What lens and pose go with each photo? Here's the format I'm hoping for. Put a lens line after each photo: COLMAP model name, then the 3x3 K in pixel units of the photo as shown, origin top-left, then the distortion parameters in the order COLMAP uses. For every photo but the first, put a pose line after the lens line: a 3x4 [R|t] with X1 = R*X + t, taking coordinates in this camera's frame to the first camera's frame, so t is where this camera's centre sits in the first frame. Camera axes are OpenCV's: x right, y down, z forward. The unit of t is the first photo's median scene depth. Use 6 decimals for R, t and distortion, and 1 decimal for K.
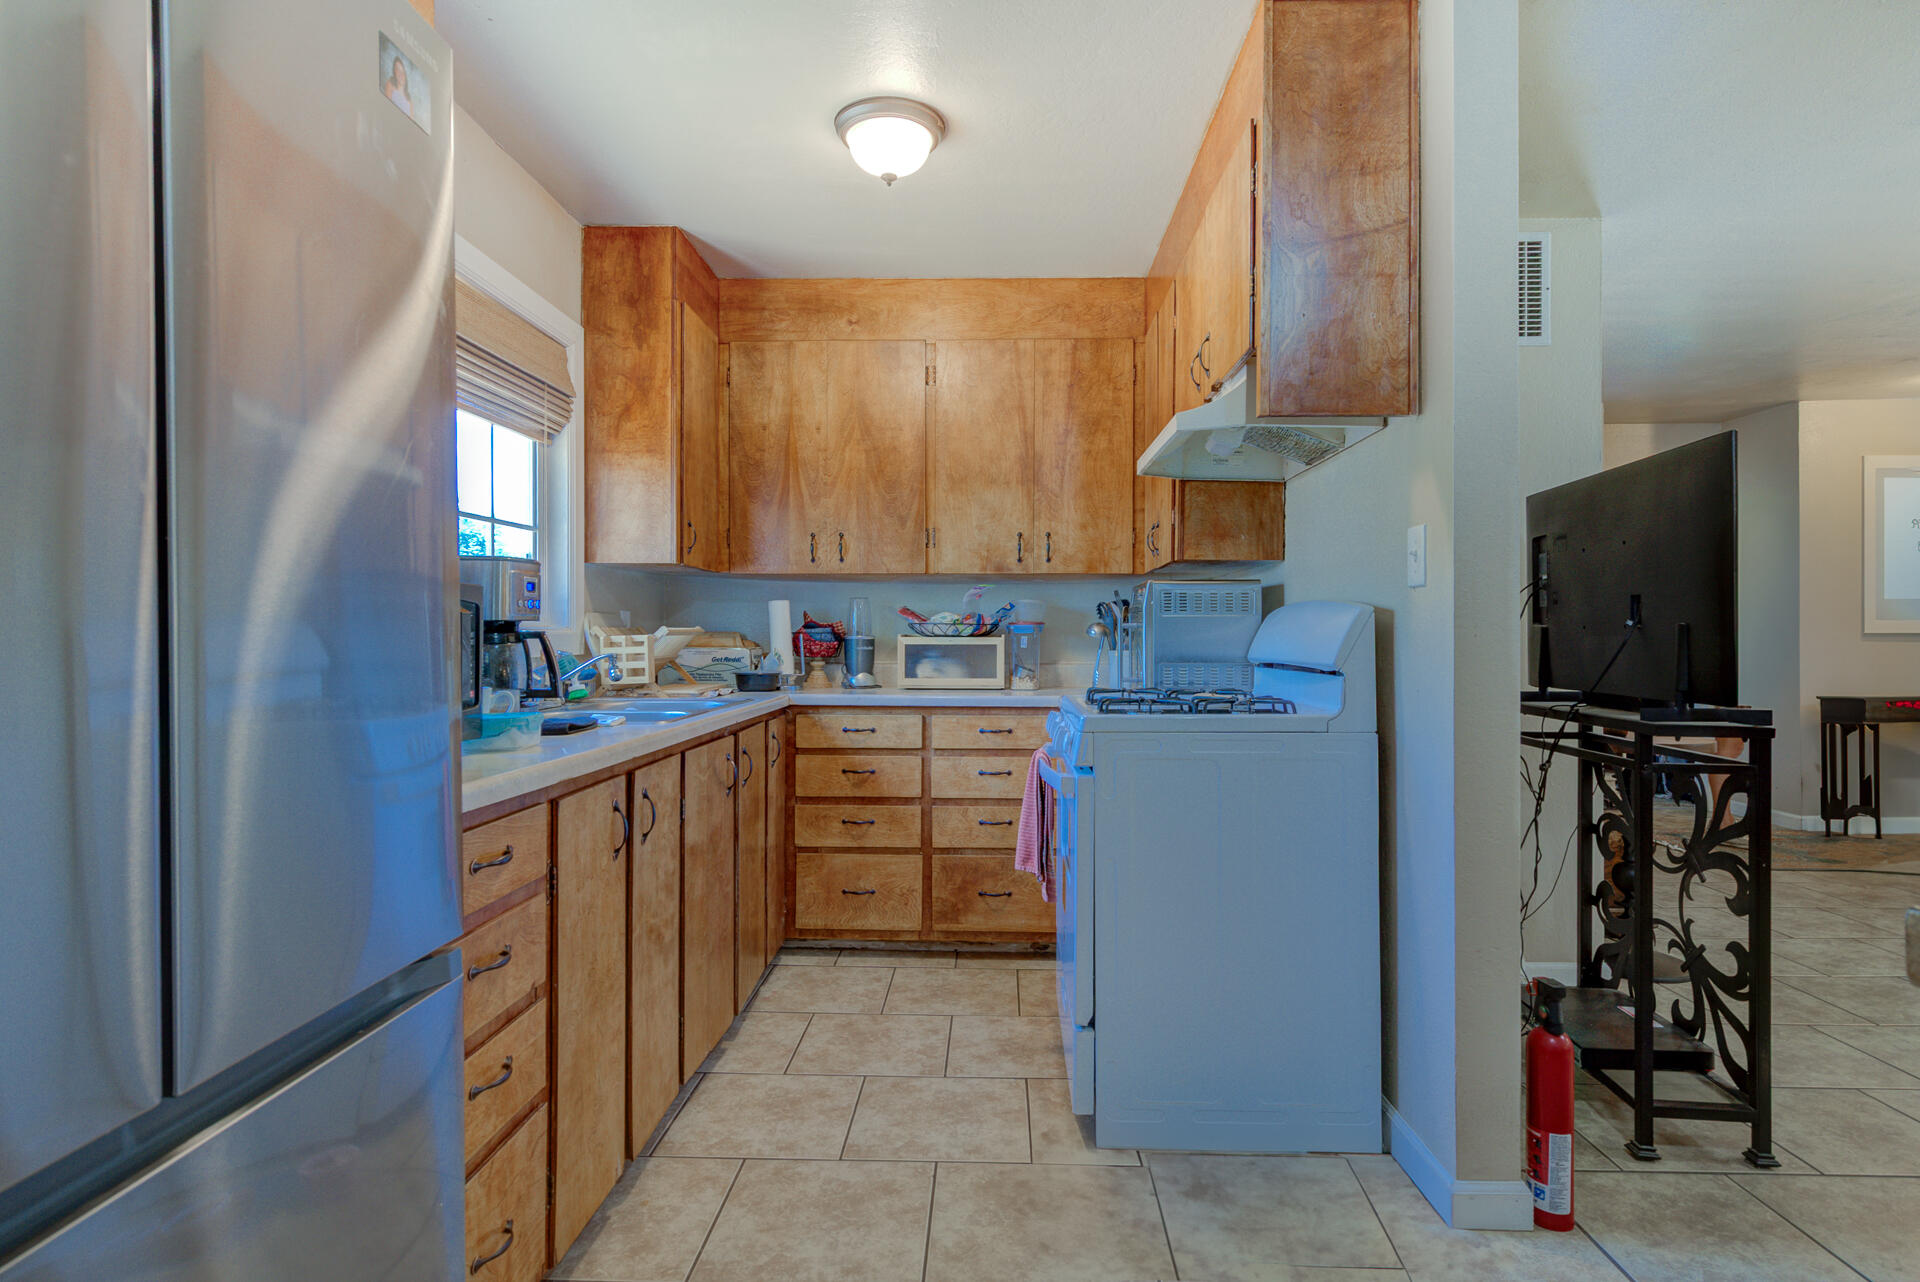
lens RADIAL K [[946.3, 0, 959.2], [0, 946.3, 632.6], [0, 0, 1]] dist [-0.000644, -0.001272]
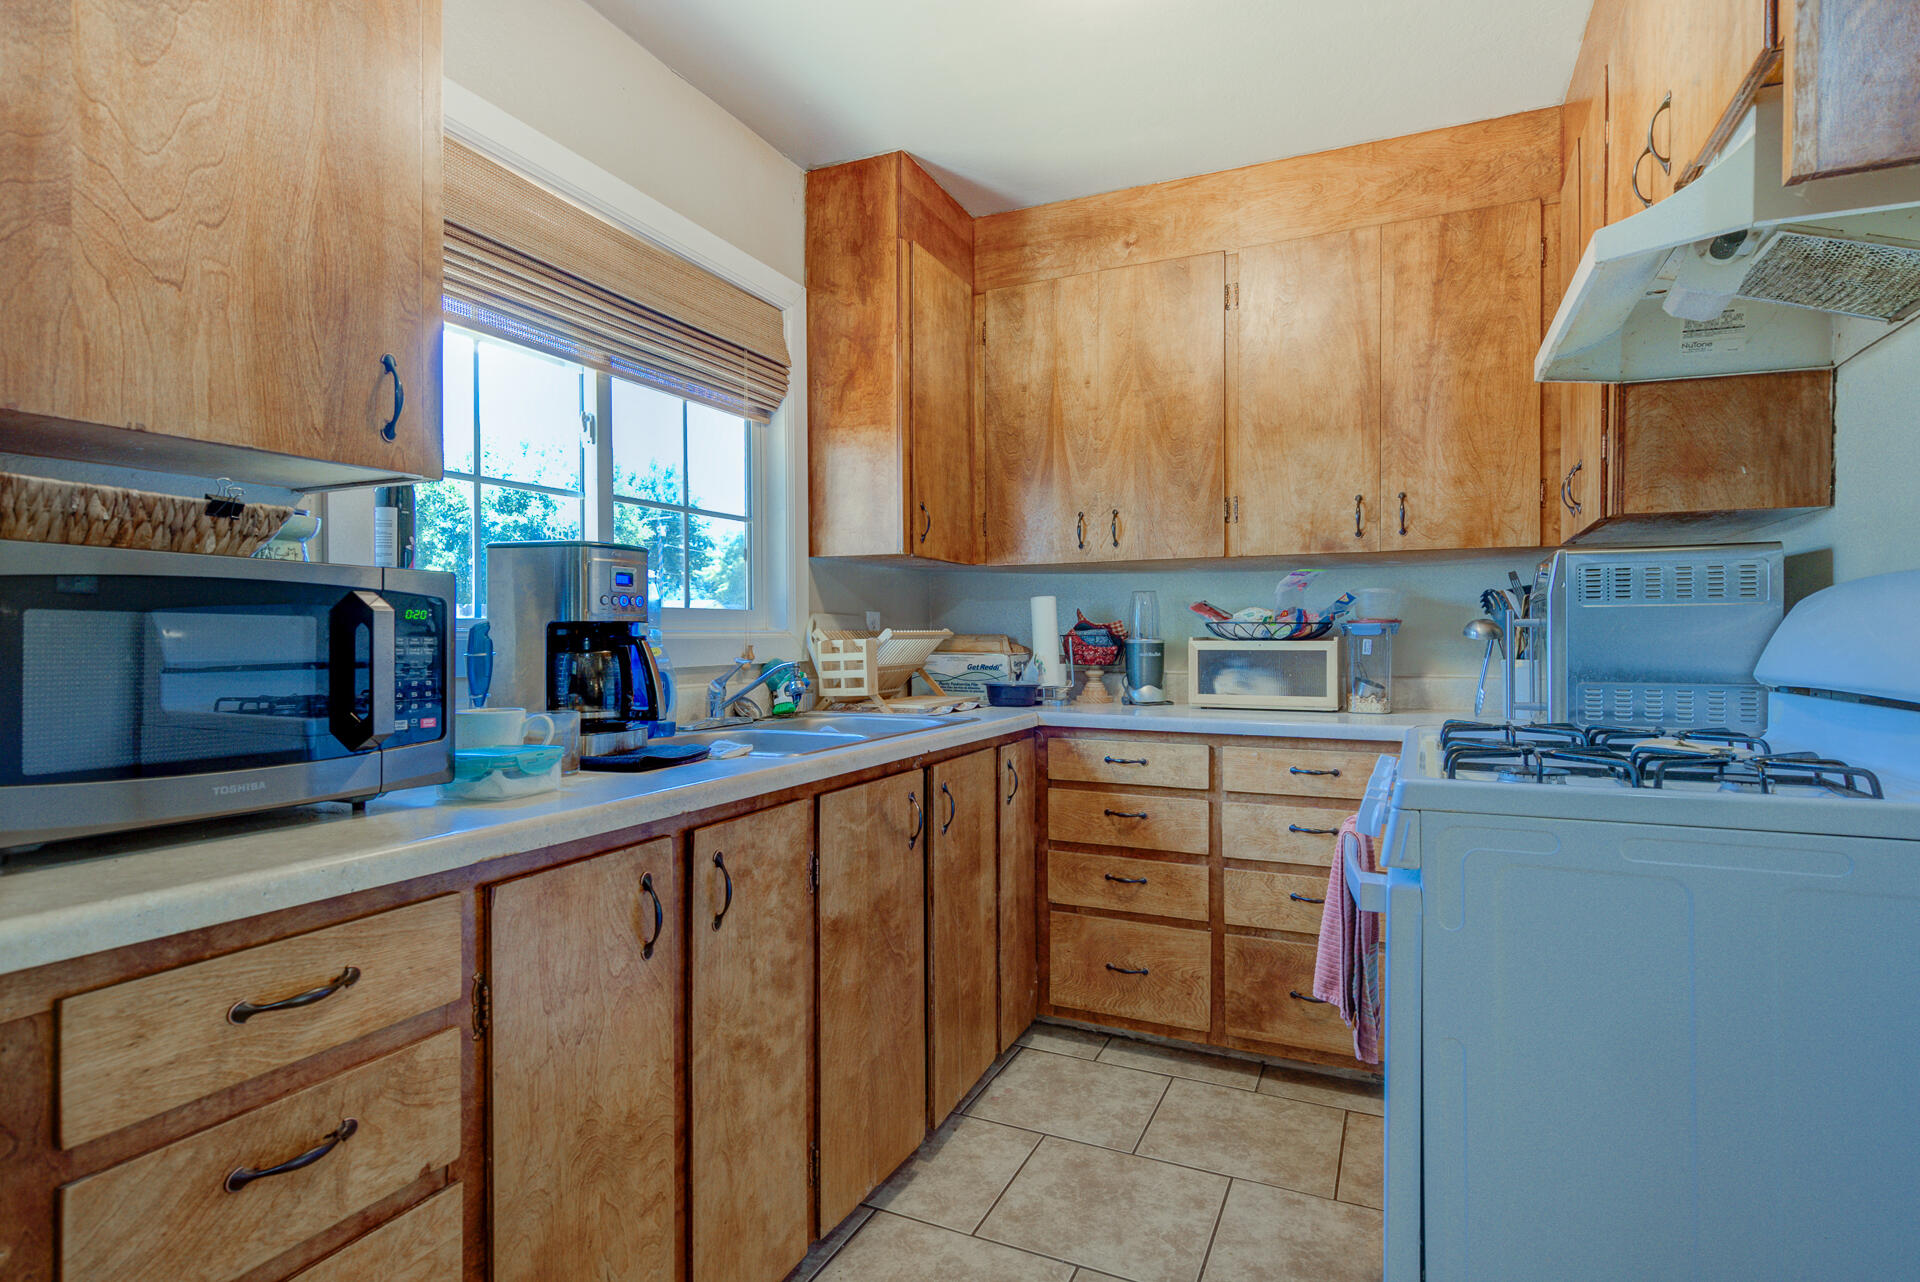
lens RADIAL K [[958.2, 0, 947.1], [0, 958.2, 639.6], [0, 0, 1]] dist [0.004161, -0.006653]
pose [[0.921900, -0.002057, -0.387423, 0.062825], [0.003953, 0.999984, 0.004096, -0.000078], [0.387409, -0.005308, 0.921893, 0.221044]]
